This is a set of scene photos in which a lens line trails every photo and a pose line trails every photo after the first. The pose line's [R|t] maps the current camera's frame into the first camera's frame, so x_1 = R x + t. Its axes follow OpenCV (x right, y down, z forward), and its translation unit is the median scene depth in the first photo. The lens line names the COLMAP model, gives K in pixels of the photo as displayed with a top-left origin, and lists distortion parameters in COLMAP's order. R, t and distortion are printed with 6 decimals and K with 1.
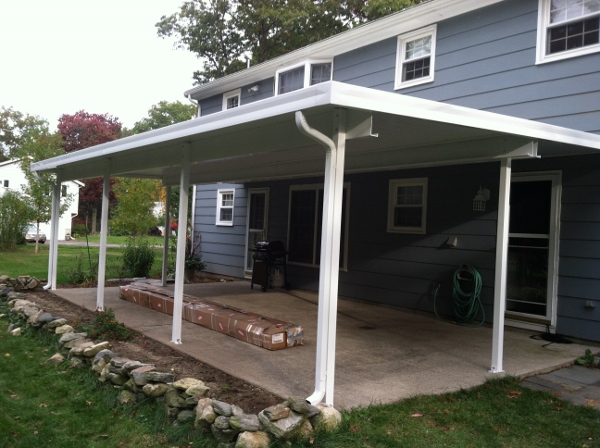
lens RADIAL K [[593.3, 0, 294.7], [0, 593.3, 236.4], [0, 0, 1]] dist [0.125641, -0.420569]
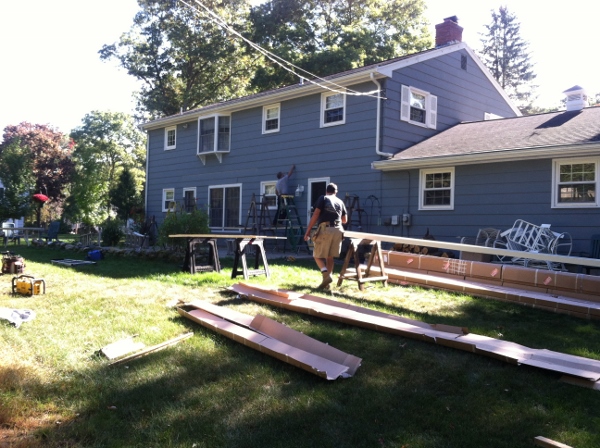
lens RADIAL K [[607.7, 0, 292.2], [0, 607.7, 221.0], [0, 0, 1]] dist [0.092485, -0.427685]
pose [[0.994053, -0.023726, 0.106283, 0.044444], [0.026299, 0.999393, -0.022868, 0.065740], [-0.105676, 0.025528, 0.994073, -0.801531]]
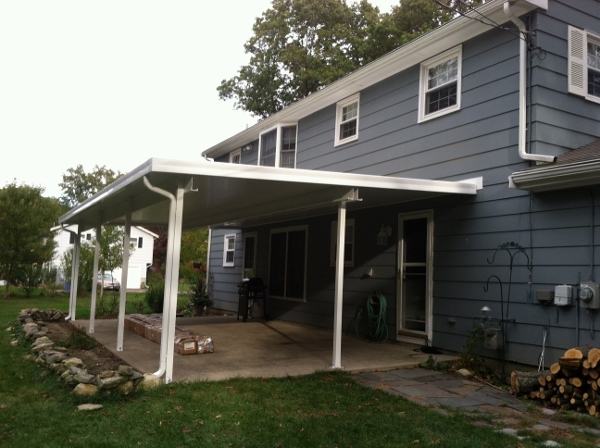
lens RADIAL K [[607.7, 0, 292.2], [0, 607.7, 221.0], [0, 0, 1]] dist [0.092485, -0.427685]
pose [[0.987779, -0.029472, -0.153048, 0.232053], [0.013116, 0.994195, -0.106795, 0.026948], [0.155307, 0.103483, 0.982431, -0.166493]]
